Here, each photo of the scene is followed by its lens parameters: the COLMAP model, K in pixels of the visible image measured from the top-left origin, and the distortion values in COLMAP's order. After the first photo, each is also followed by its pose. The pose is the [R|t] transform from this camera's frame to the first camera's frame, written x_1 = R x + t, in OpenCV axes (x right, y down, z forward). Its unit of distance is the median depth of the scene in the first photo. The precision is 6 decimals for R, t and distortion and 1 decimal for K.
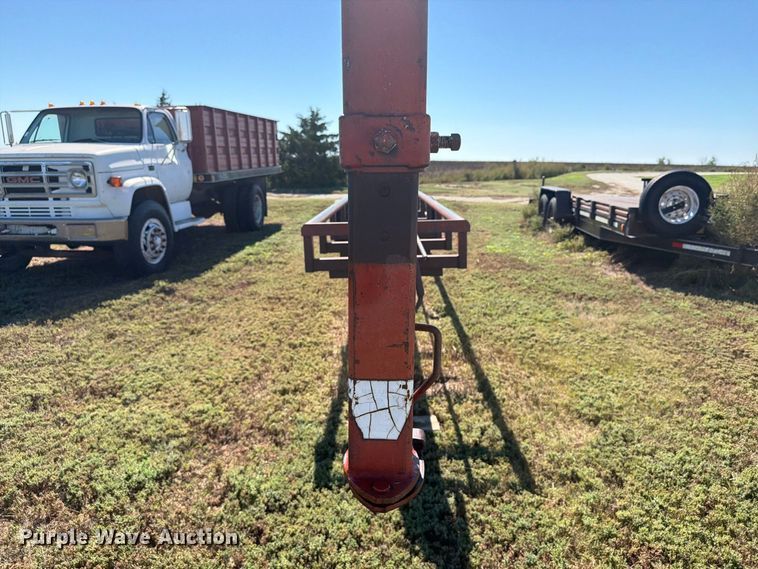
lens RADIAL K [[539.2, 0, 380.2], [0, 539.2, 286.5], [0, 0, 1]] dist [0.041483, -0.056764]
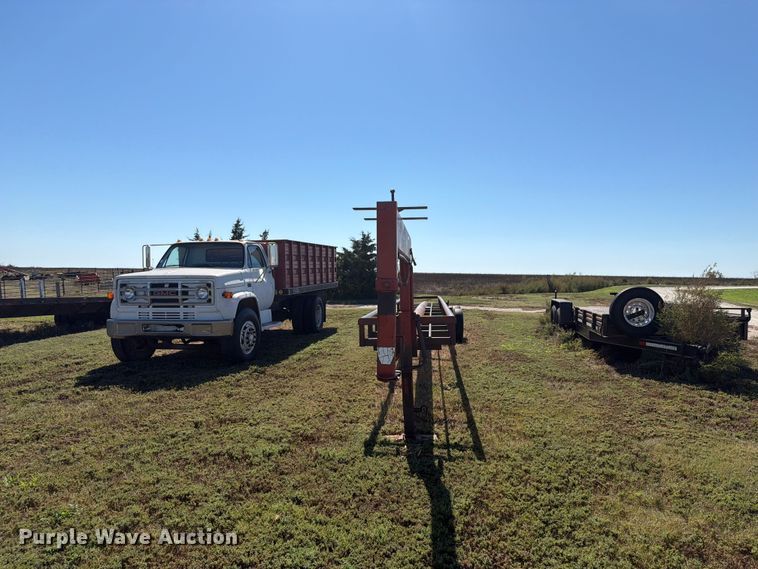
lens RADIAL K [[539.2, 0, 382.5], [0, 539.2, 301.2], [0, 0, 1]] dist [0.041483, -0.056764]
pose [[0.996566, 0.002101, -0.082772, 0.038080], [-0.016736, 0.984155, -0.176518, 0.068302], [0.081090, 0.177297, 0.980811, -0.359768]]
